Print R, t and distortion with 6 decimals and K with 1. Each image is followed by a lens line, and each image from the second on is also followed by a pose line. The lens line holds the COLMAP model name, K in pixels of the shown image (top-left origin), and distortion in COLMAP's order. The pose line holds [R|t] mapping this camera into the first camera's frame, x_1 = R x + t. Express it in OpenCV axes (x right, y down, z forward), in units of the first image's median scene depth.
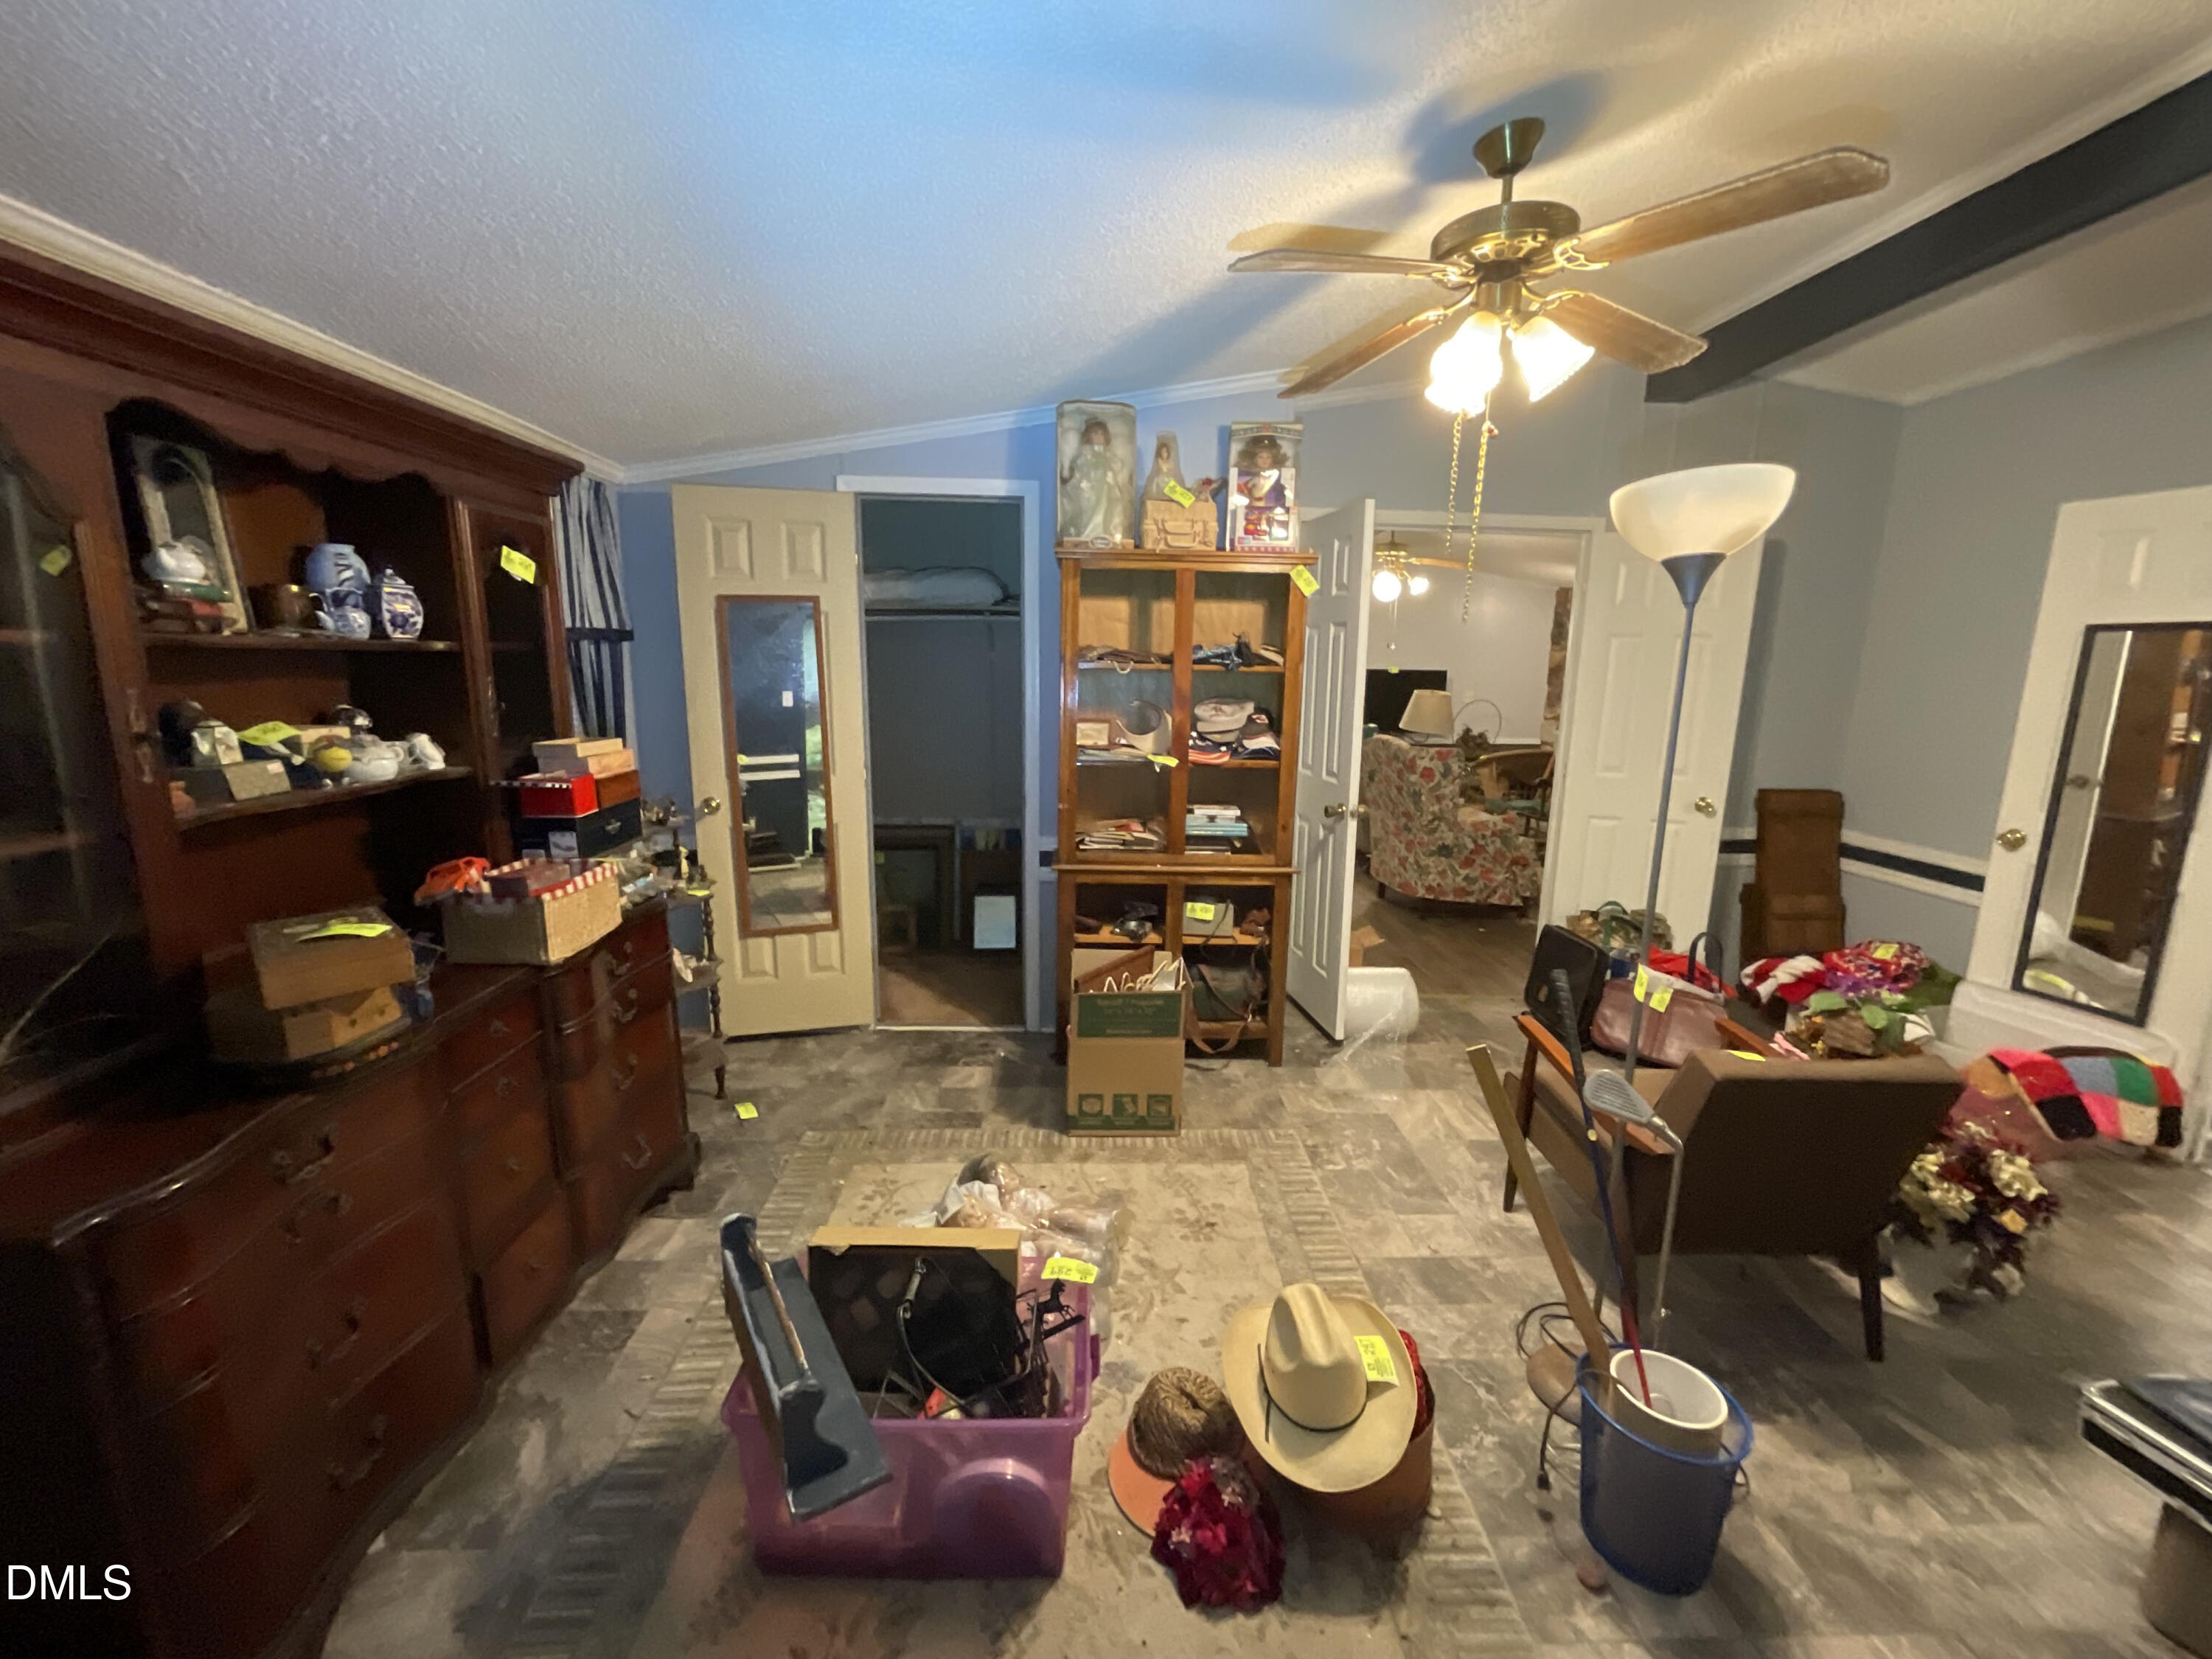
lens RADIAL K [[891.1, 0, 1111.1], [0, 891.1, 830.1], [0, 0, 1]] dist [0.000032, 0.000109]
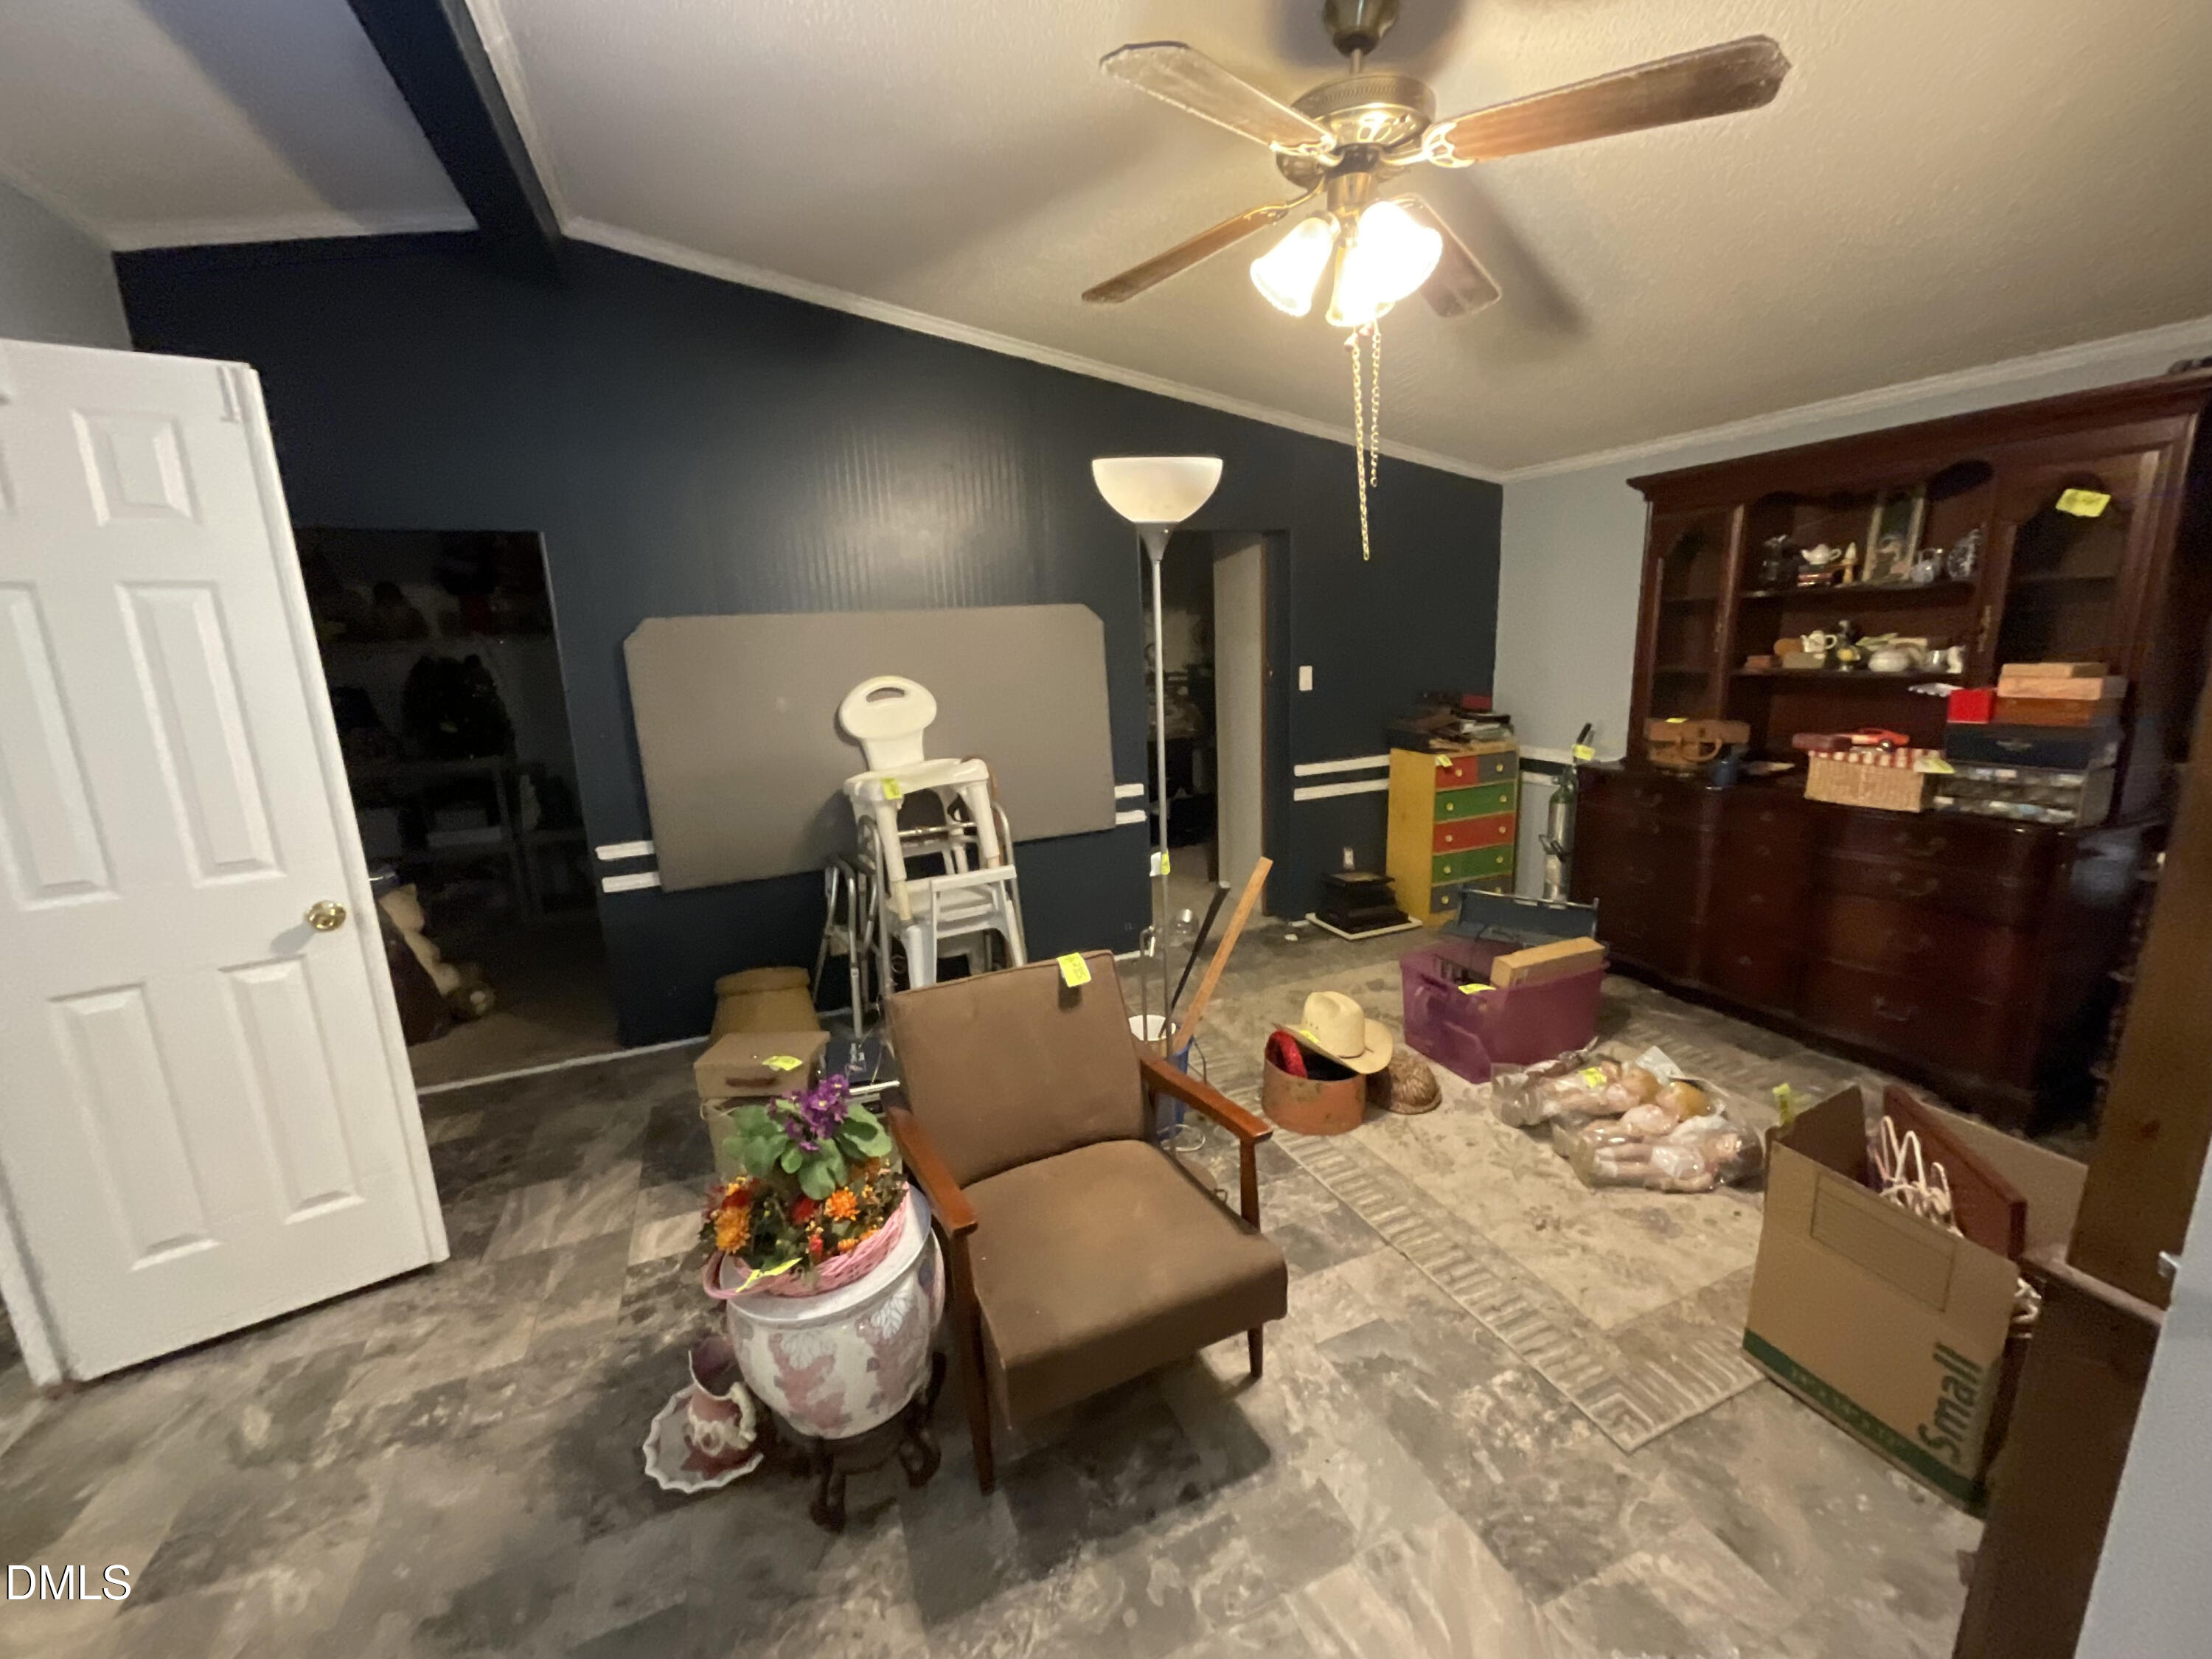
lens RADIAL K [[891.1, 0, 1111.1], [0, 891.1, 830.1], [0, 0, 1]] dist [0.000032, 0.000109]
pose [[-0.934914, 0.095709, -0.341724, 0.911840], [-0.041984, 0.926352, 0.374312, -0.288325], [0.352382, 0.364297, -0.862041, 1.711968]]
